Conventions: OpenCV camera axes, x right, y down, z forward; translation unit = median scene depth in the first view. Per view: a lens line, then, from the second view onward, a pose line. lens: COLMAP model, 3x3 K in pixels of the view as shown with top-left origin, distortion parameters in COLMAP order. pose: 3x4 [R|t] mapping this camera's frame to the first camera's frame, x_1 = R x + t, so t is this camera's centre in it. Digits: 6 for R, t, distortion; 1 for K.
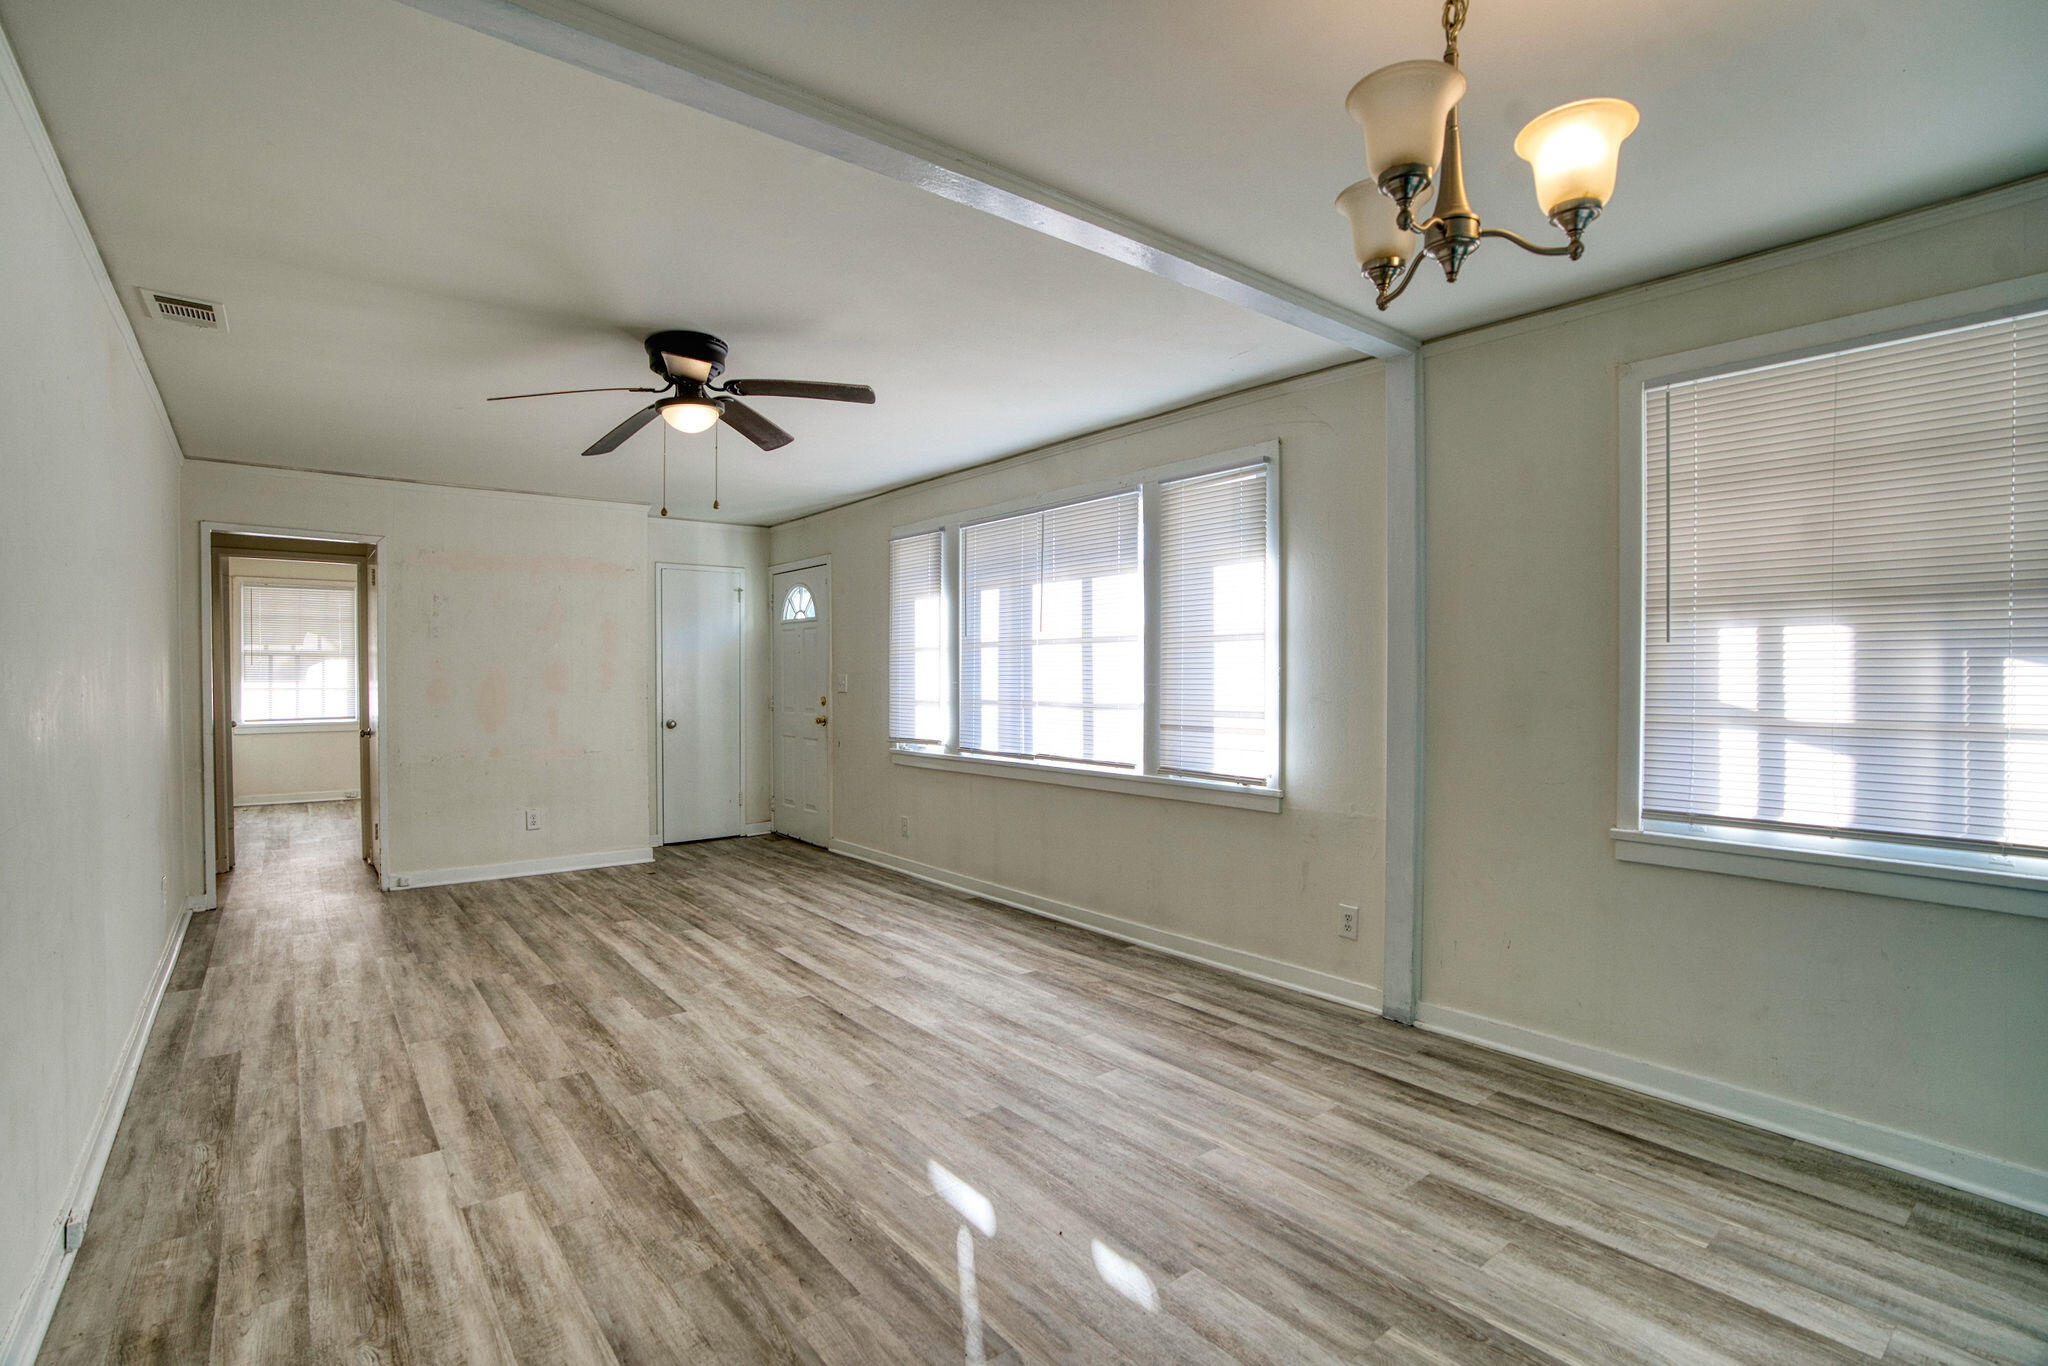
lens RADIAL K [[949.8, 0, 1018.0], [0, 949.8, 683.9], [0, 0, 1]] dist [-0.068747, 0.023823]
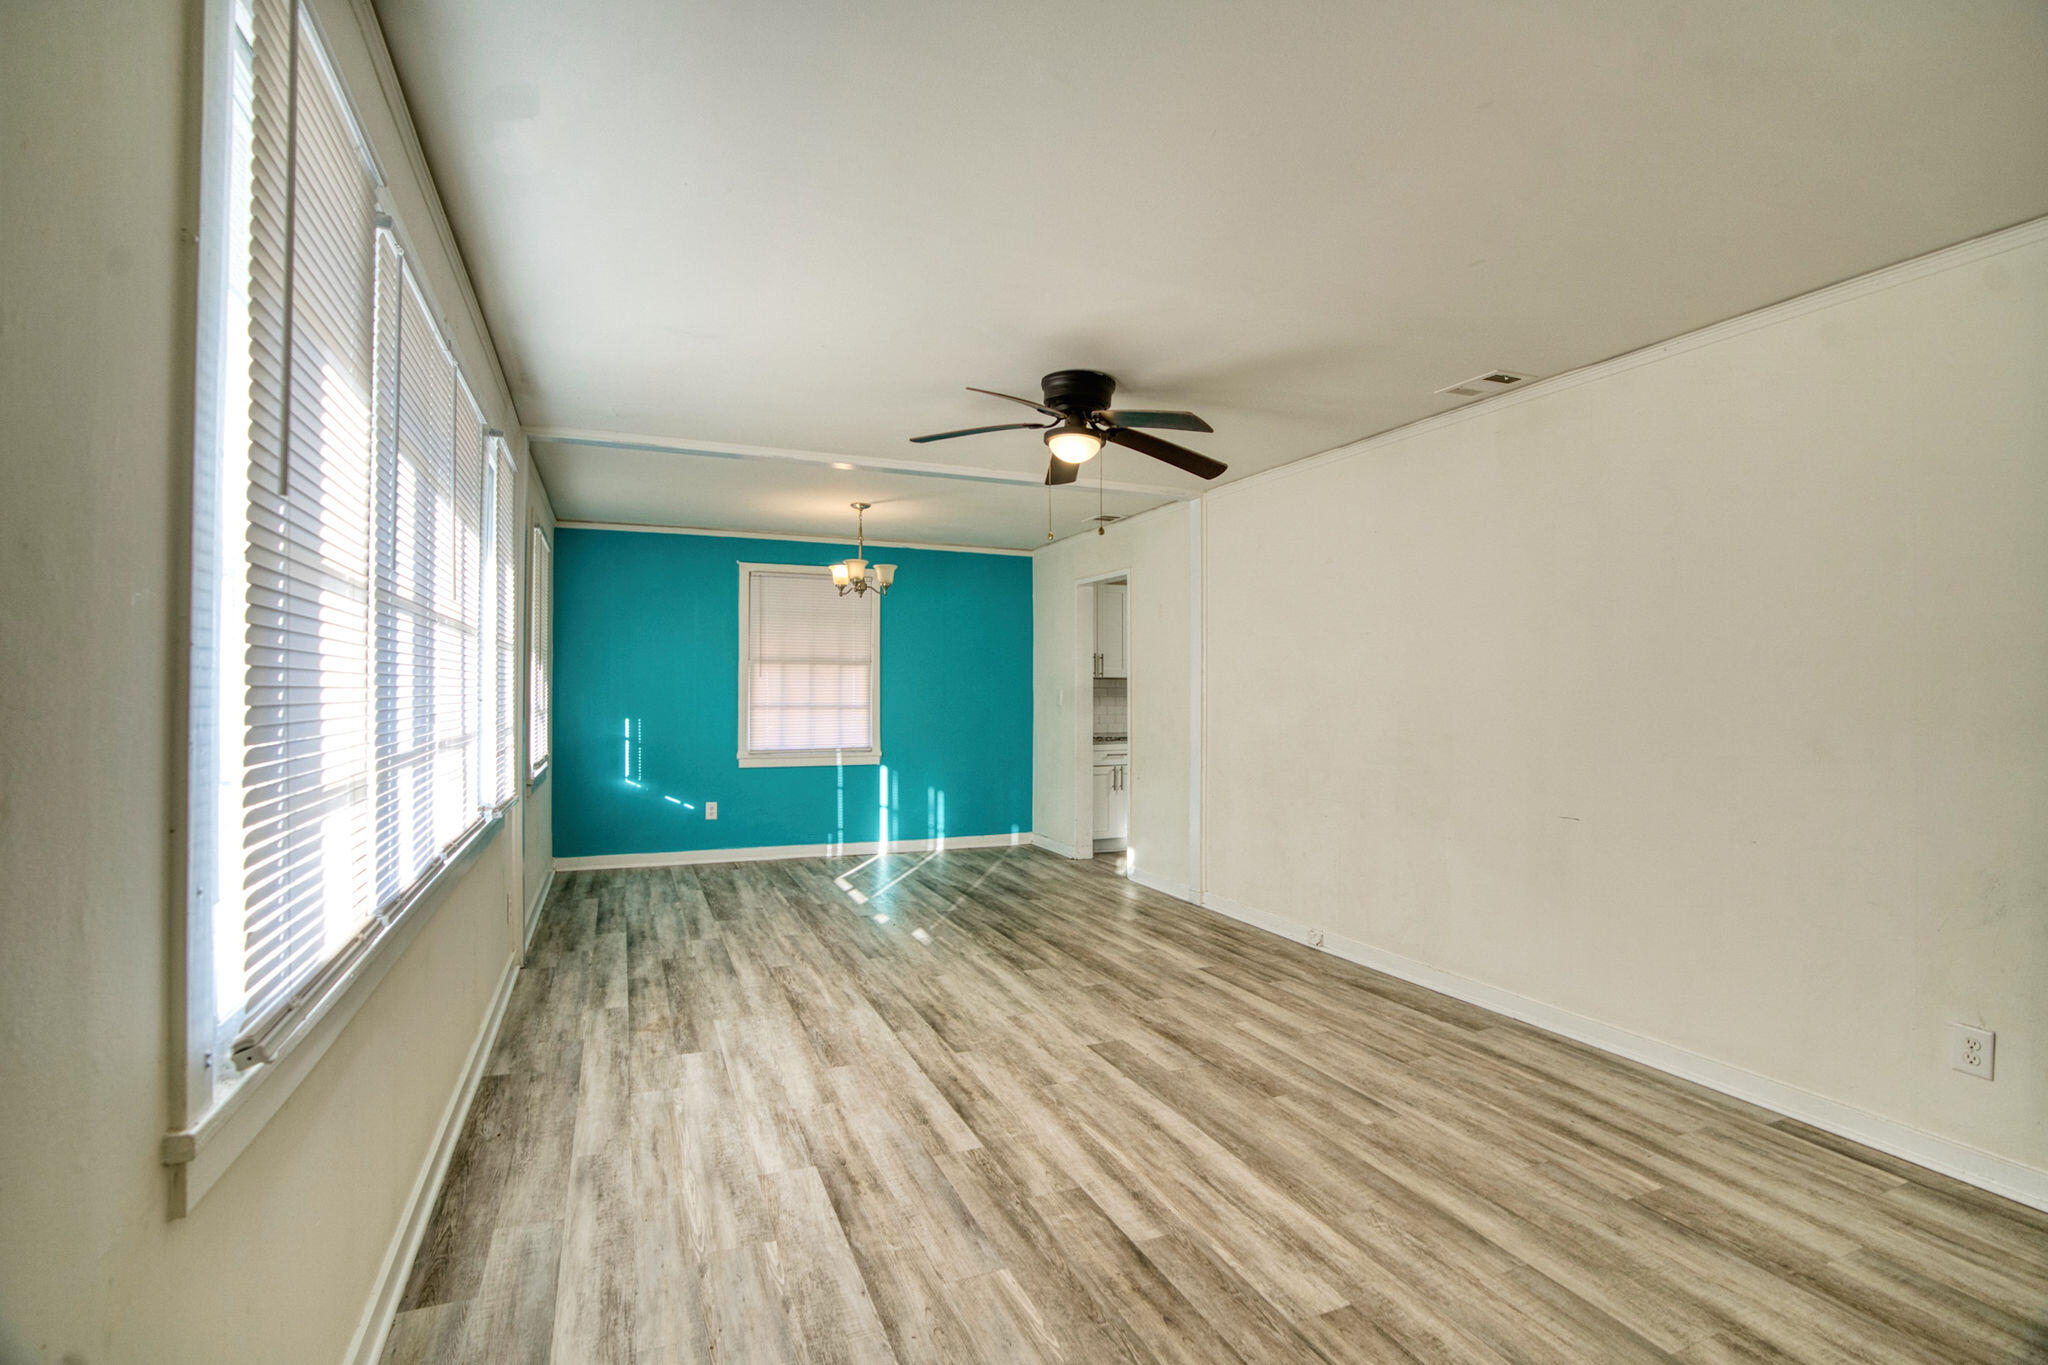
lens RADIAL K [[949.8, 0, 1018.0], [0, 949.8, 683.4], [0, 0, 1]] dist [-0.068747, 0.023823]
pose [[-0.962435, -0.000795, 0.271510, -0.548963], [-0.000850, 1.000000, -0.000086, -0.015446], [-0.271509, -0.000314, -0.962436, 1.946405]]
